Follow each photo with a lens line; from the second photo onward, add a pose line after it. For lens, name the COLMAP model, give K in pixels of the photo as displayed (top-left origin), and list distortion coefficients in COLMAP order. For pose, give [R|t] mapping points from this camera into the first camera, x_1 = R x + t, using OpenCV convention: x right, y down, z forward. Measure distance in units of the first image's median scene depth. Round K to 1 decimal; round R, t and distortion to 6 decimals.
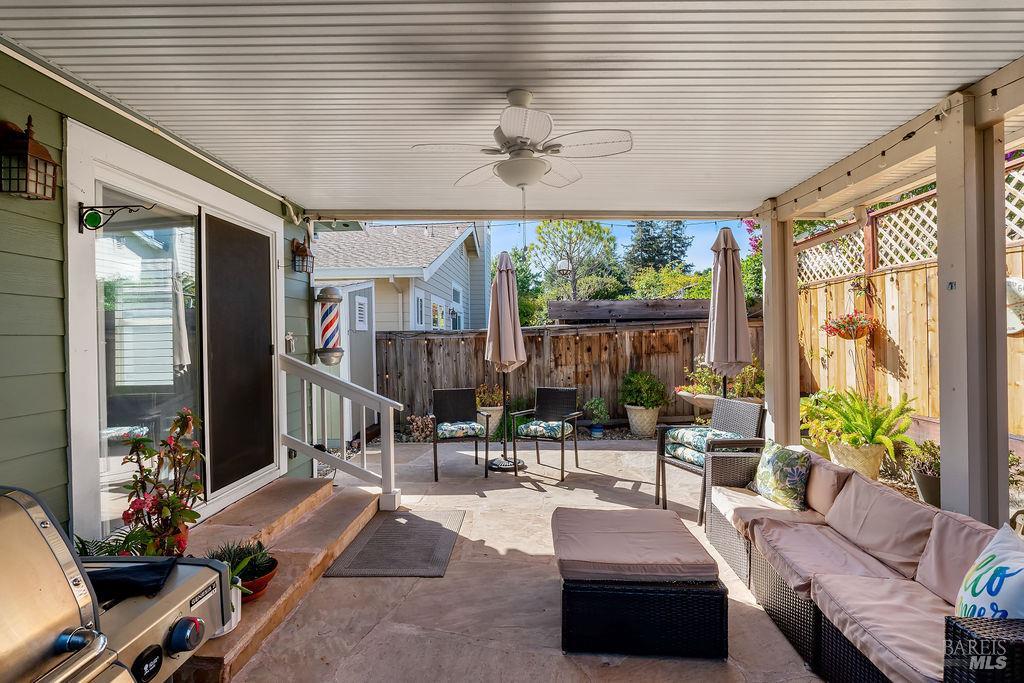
lens RADIAL K [[492.7, 0, 512.0], [0, 492.7, 341.5], [0, 0, 1]] dist [-0.000265, 0.000100]
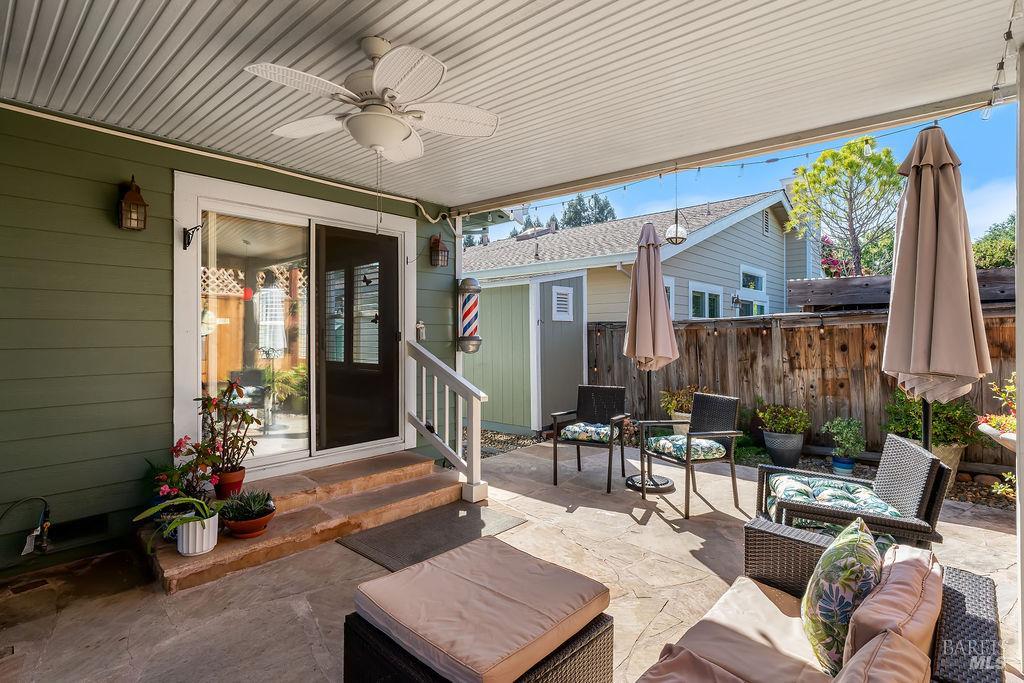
lens RADIAL K [[504.3, 0, 512.0], [0, 504.3, 338.3], [0, 0, 1]] dist [0.003949, 0.000493]
pose [[0.766269, 0.020100, -0.642206, 0.382071], [-0.015669, 0.999798, 0.012596, 0.001753], [0.642329, 0.000411, 0.766429, 0.231581]]
